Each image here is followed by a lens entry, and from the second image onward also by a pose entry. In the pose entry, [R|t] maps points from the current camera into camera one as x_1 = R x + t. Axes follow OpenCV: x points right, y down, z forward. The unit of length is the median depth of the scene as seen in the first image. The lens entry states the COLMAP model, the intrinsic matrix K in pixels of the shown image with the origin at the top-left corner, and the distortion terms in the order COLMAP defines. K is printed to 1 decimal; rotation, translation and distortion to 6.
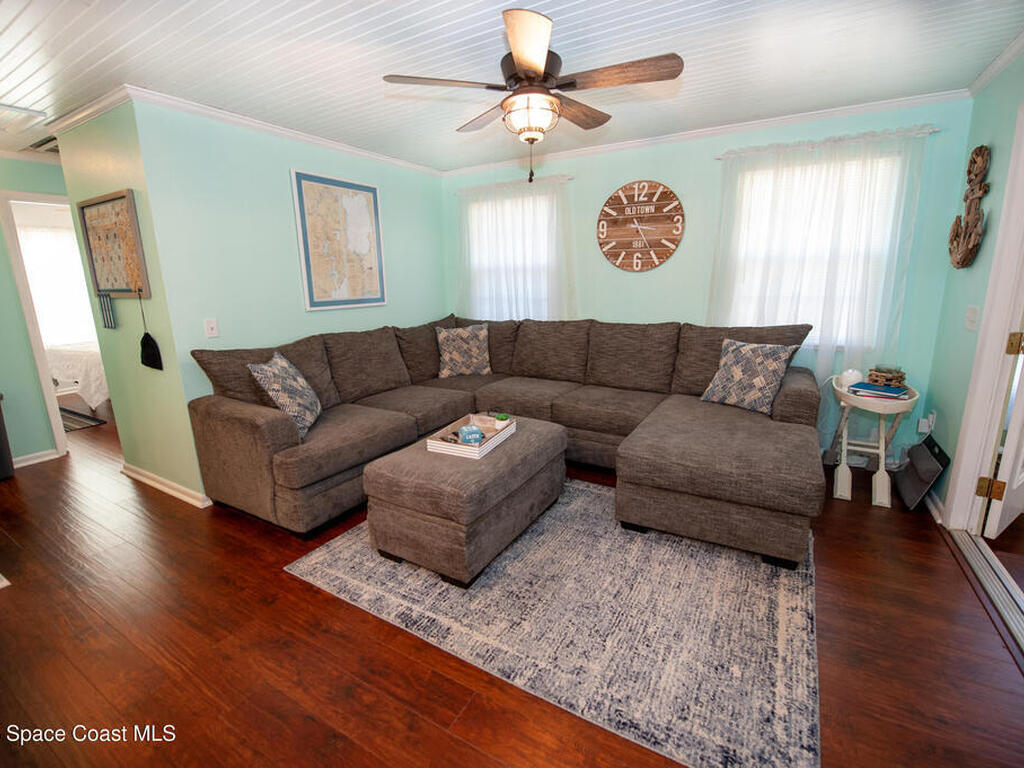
lens RADIAL K [[459.7, 0, 511.3], [0, 459.7, 381.3], [0, 0, 1]] dist [-0.009877, -0.005597]
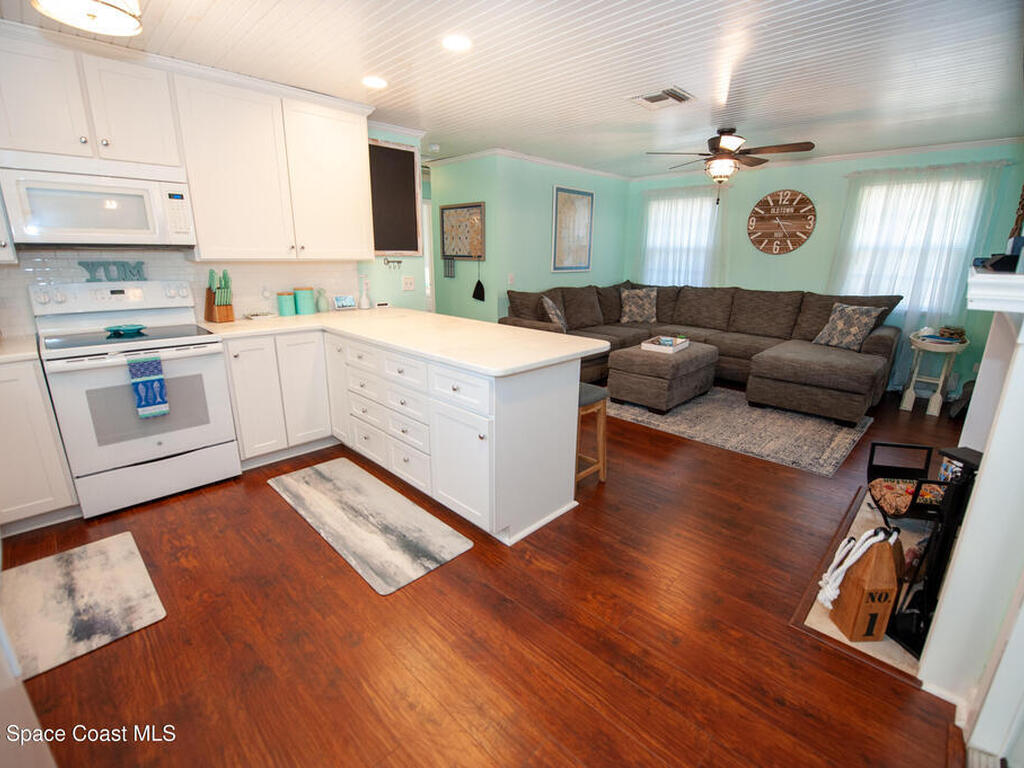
lens RADIAL K [[459.7, 0, 511.3], [0, 459.7, 381.3], [0, 0, 1]] dist [-0.009877, -0.005597]
pose [[0.969572, 0.091152, -0.227203, -0.187322], [-0.078763, 0.994899, 0.063027, 0.148580], [0.231789, -0.043214, 0.971806, -0.677976]]
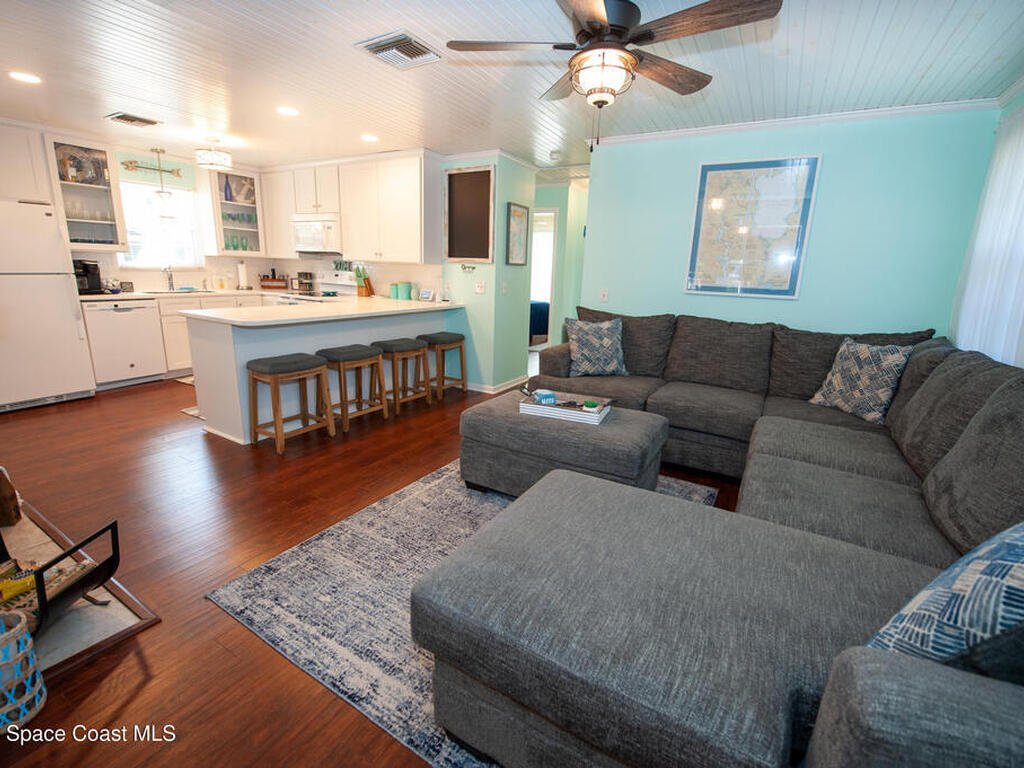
lens RADIAL K [[459.7, 0, 511.3], [0, 459.7, 381.3], [0, 0, 1]] dist [-0.009877, -0.005597]
pose [[-0.000107, 0.253223, -0.967408, 0.715258], [-0.252503, 0.936053, 0.245044, -0.127008], [0.967596, 0.244300, 0.063839, 0.612746]]
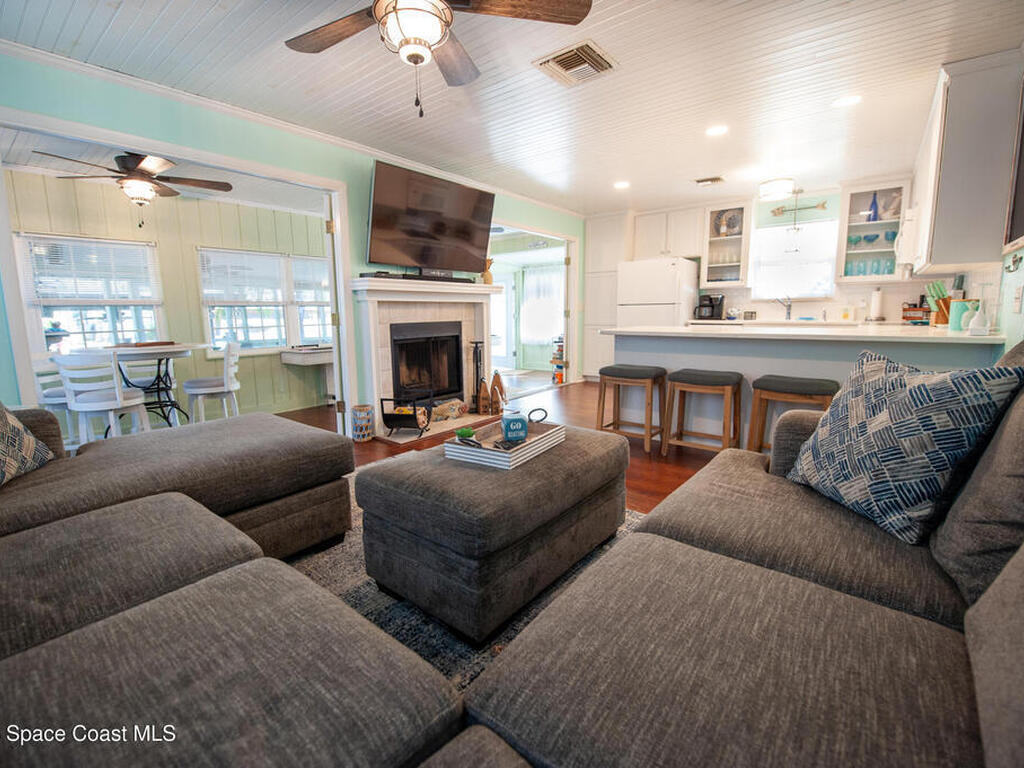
lens RADIAL K [[459.7, 0, 511.3], [0, 459.7, 381.3], [0, 0, 1]] dist [-0.009877, -0.005597]
pose [[-0.990681, 0.007911, 0.135975, -0.146415], [0.056927, 0.930983, 0.360596, -0.192608], [-0.123738, 0.364977, -0.922757, 1.280154]]
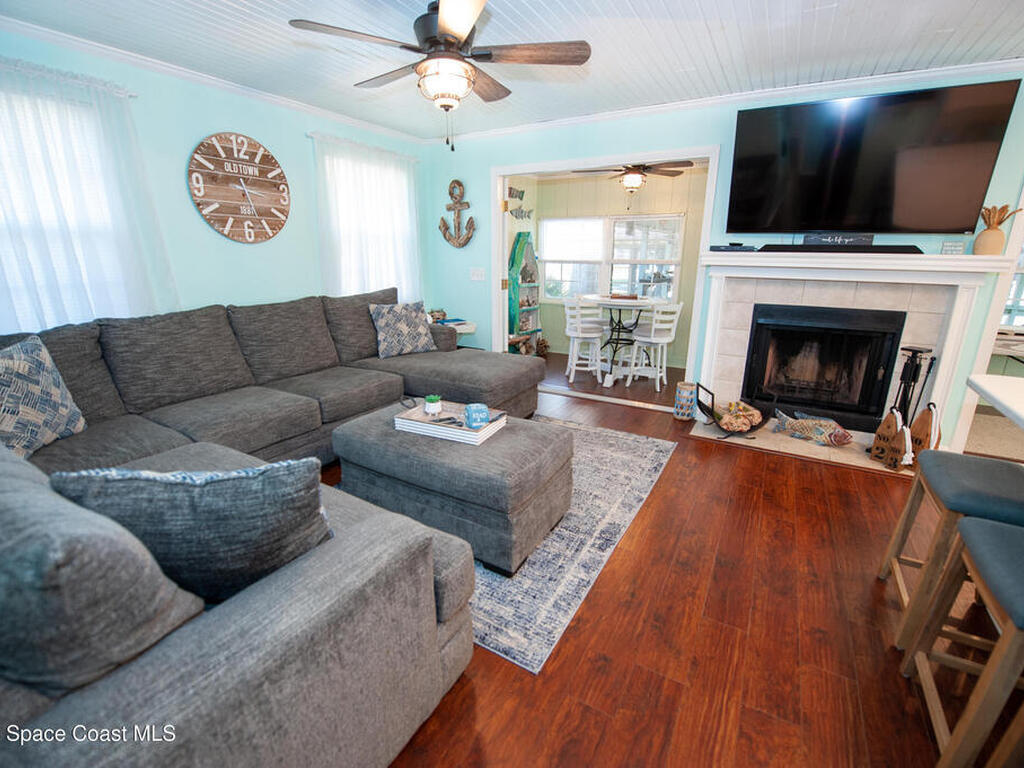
lens RADIAL K [[459.7, 0, 511.3], [0, 459.7, 381.3], [0, 0, 1]] dist [-0.009877, -0.005597]
pose [[0.000894, -0.253720, 0.967277, -0.721394], [0.217056, 0.944266, 0.247483, -0.119794], [-0.976159, 0.209732, 0.055916, 0.628990]]
